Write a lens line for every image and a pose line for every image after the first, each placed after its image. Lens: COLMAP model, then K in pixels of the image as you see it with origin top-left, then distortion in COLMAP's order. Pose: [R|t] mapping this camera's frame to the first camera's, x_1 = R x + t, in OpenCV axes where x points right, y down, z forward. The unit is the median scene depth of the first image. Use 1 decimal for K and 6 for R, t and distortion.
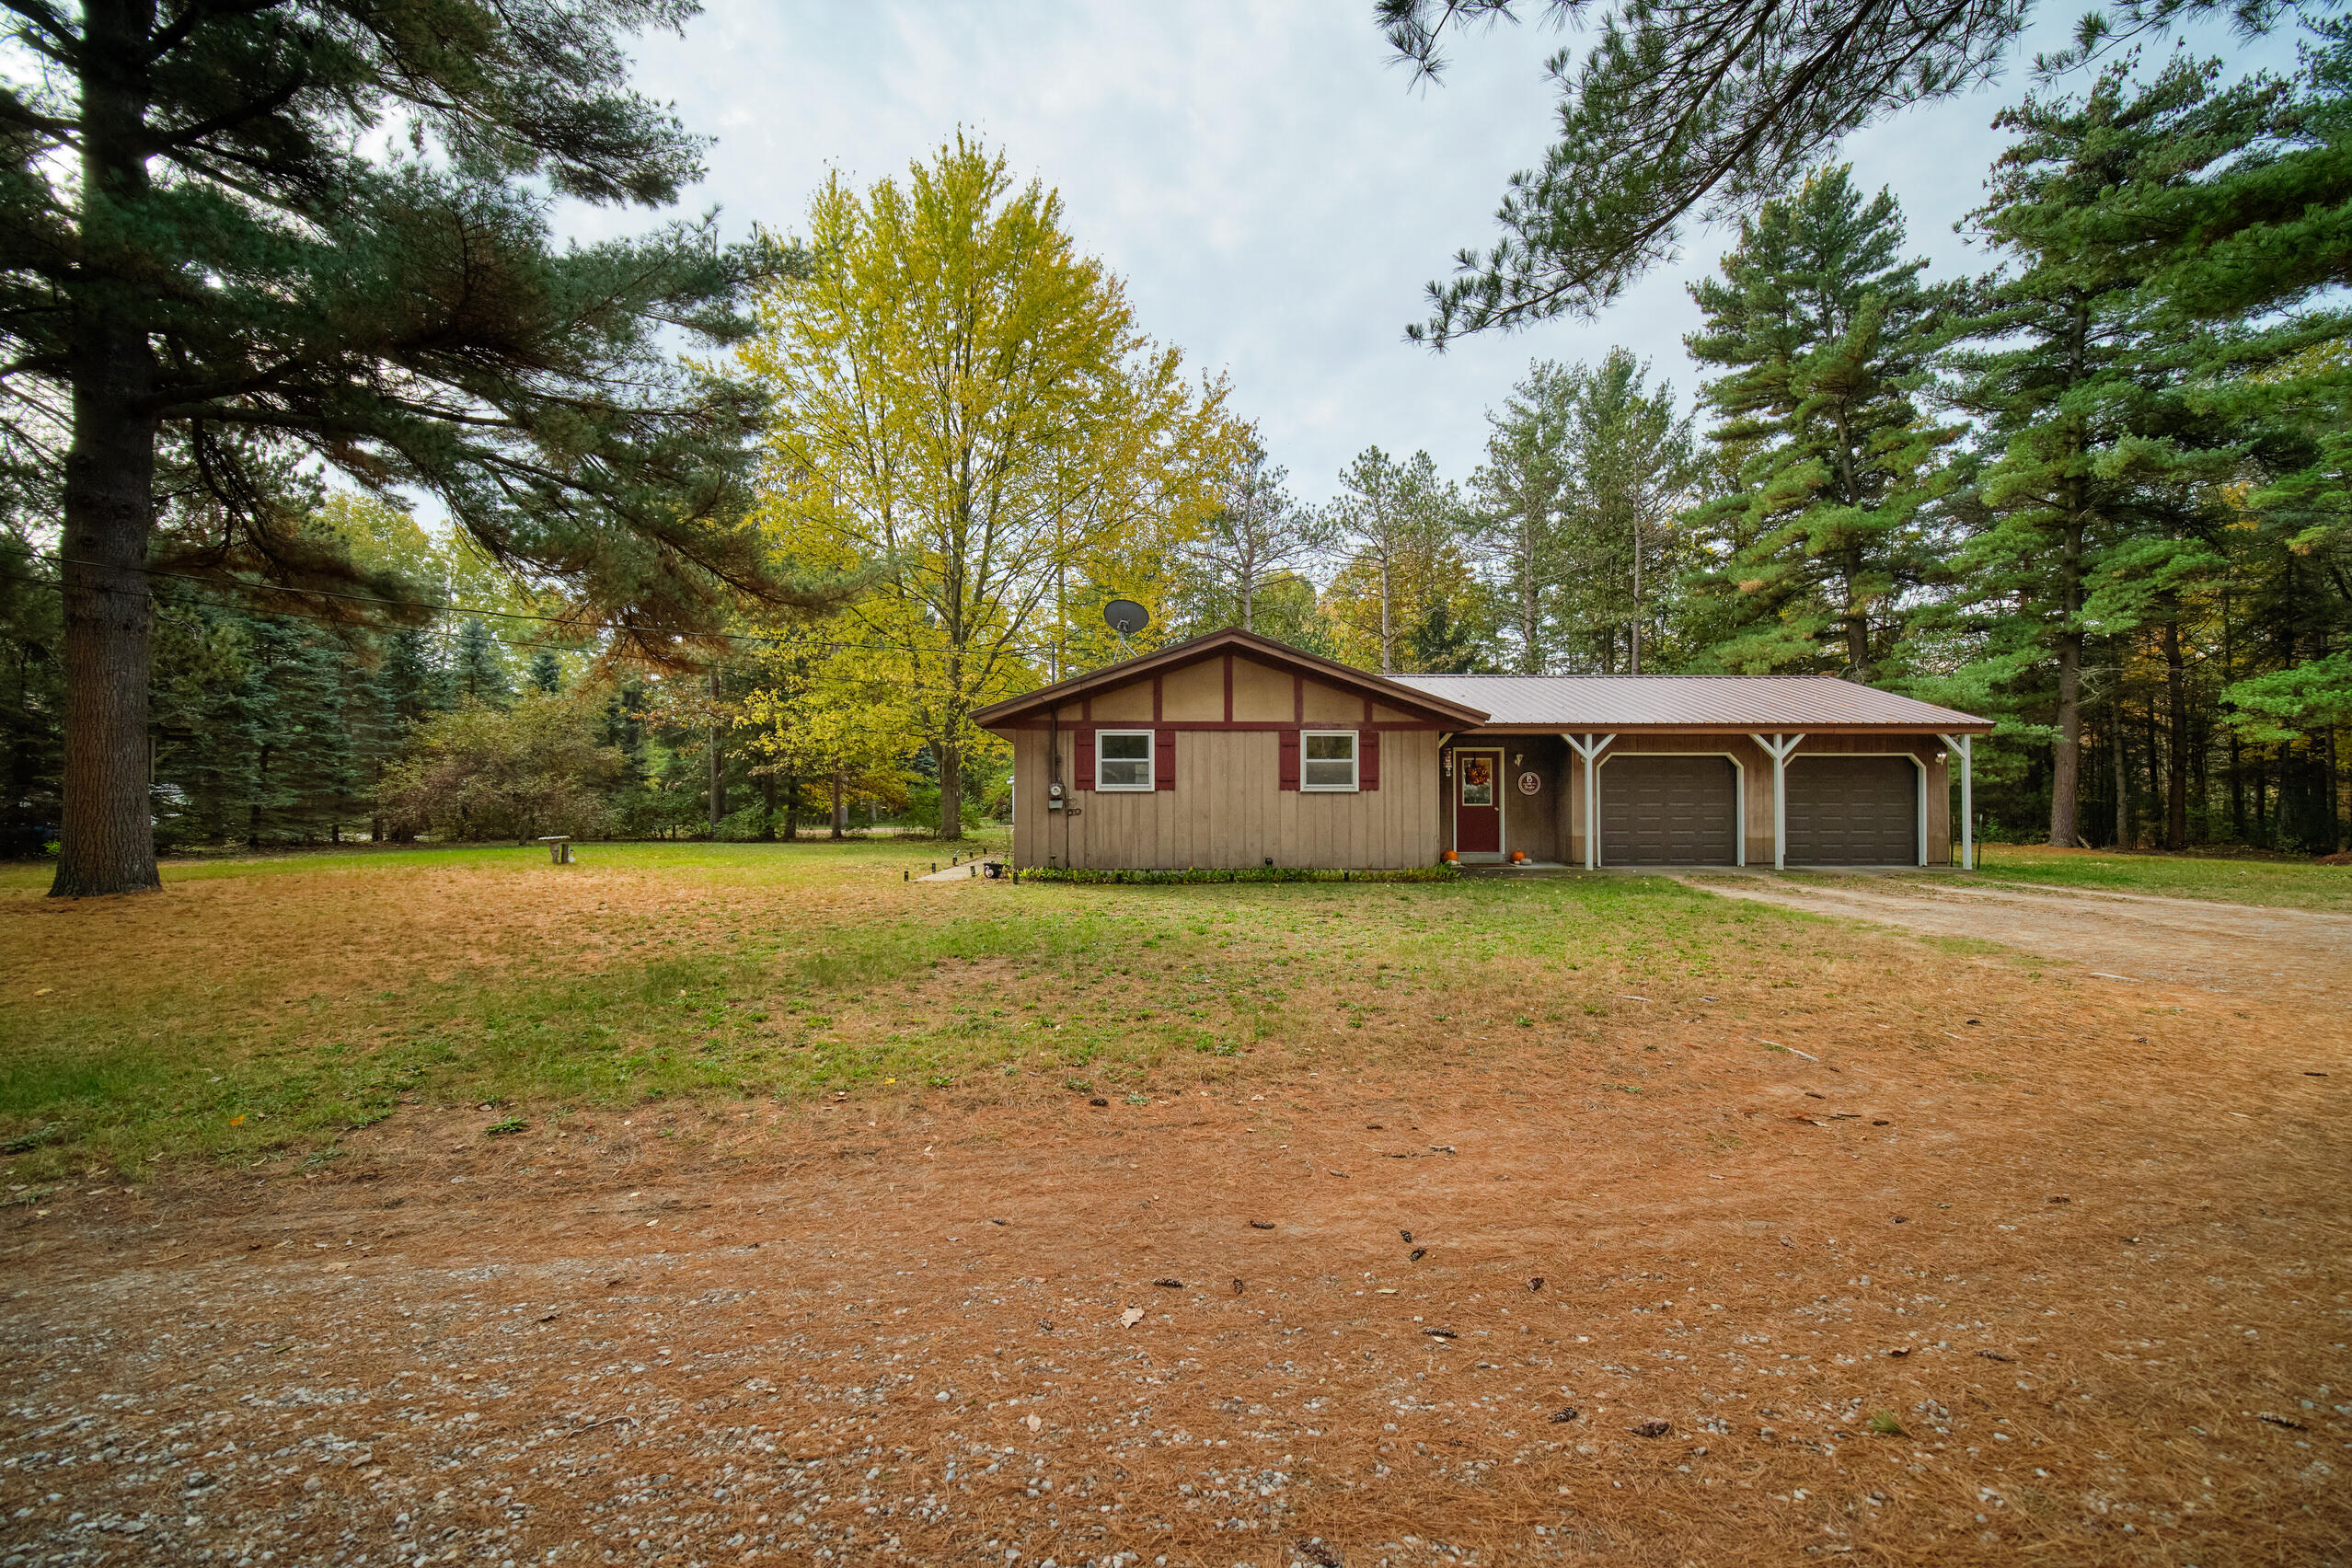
lens RADIAL K [[940.7, 0, 1176.0], [0, 940.7, 784.0], [0, 0, 1]] dist [0.002082, 0.000297]
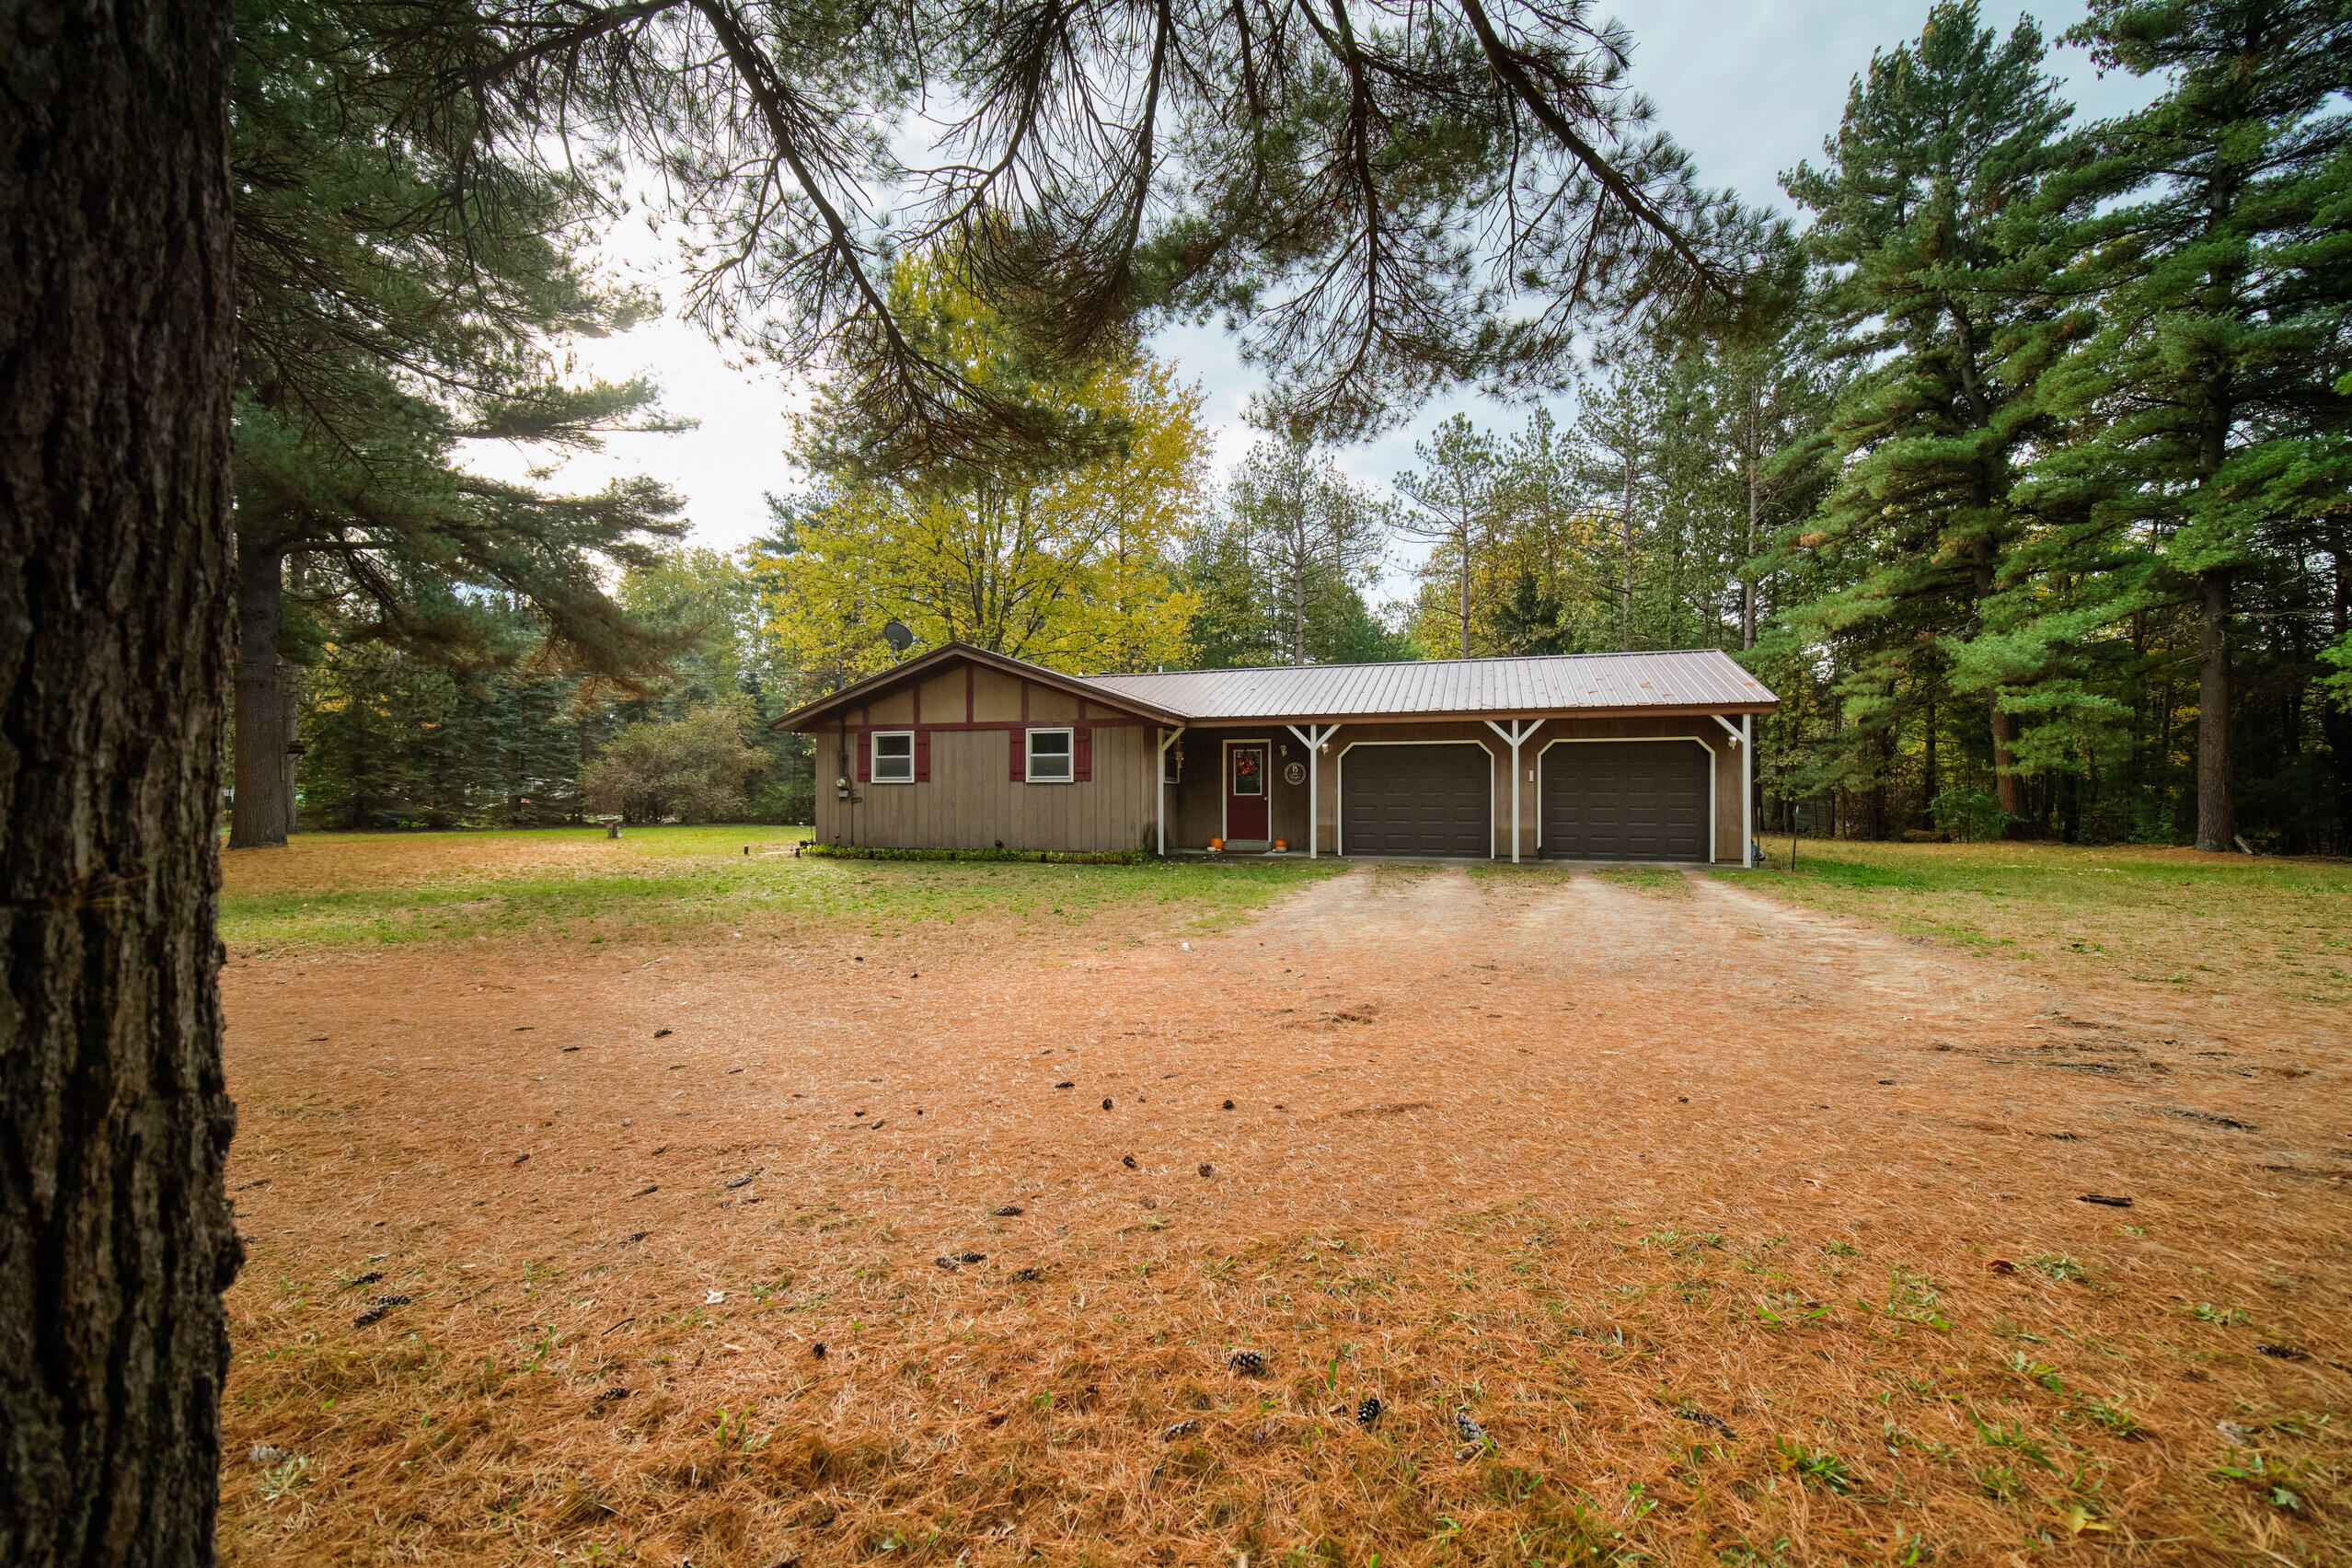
lens RADIAL K [[962.1, 0, 1172.6], [0, 962.1, 801.1], [0, 0, 1]] dist [-0.001247, -0.000016]
pose [[0.941329, 0.003897, -0.337467, 0.638561], [0.005741, 0.999604, 0.027556, -0.000702], [0.337440, -0.027876, 0.940934, -0.029544]]
